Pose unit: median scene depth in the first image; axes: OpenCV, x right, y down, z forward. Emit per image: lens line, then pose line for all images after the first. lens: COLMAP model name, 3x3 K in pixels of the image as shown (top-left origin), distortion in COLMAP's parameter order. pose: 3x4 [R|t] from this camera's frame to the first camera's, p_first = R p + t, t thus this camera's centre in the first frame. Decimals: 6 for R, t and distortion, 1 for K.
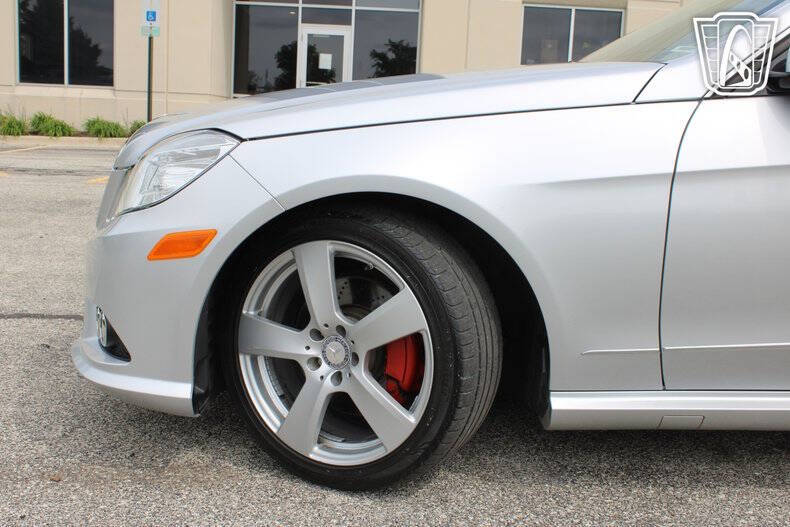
lens RADIAL K [[890.6, 0, 395.0], [0, 890.6, 263.5], [0, 0, 1]] dist [-0.078323, 0.026545]
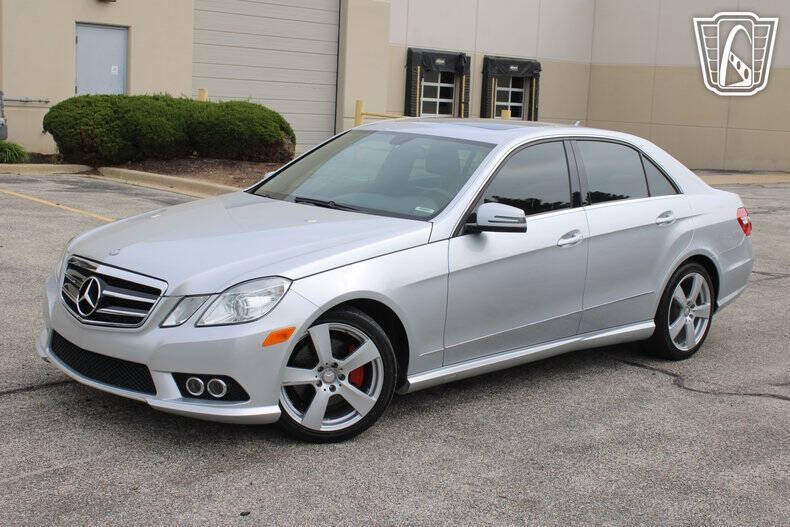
lens RADIAL K [[1132.8, 0, 395.0], [0, 1132.8, 263.5], [0, 0, 1]] dist [-0.005577, -0.016778]
pose [[0.724526, -0.114791, 0.679621, -1.681671], [0.094593, 0.993264, 0.066925, -0.316278], [-0.682726, 0.015799, 0.730504, -1.011529]]
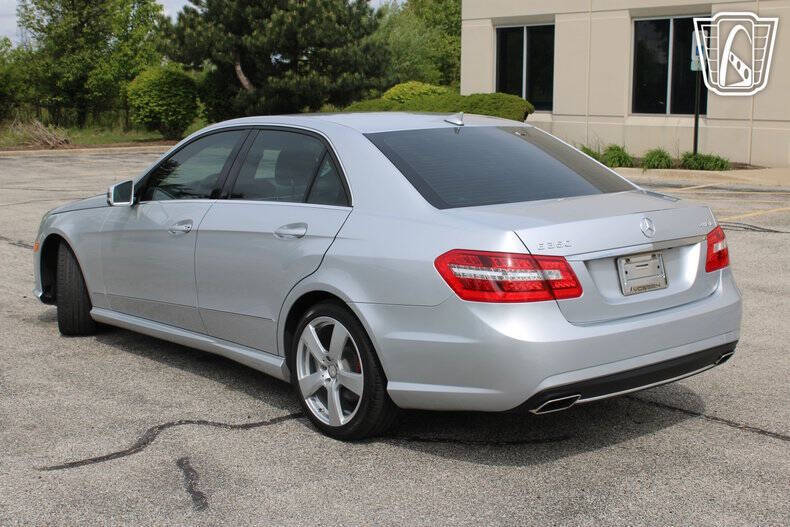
lens RADIAL K [[1132.8, 0, 395.0], [0, 1132.8, 263.5], [0, 0, 1]] dist [-0.005577, -0.016778]
pose [[0.622815, 0.069703, -0.779258, 3.493215], [-0.093755, 0.995495, 0.014112, -0.128046], [0.776731, 0.064270, 0.626544, -0.530290]]
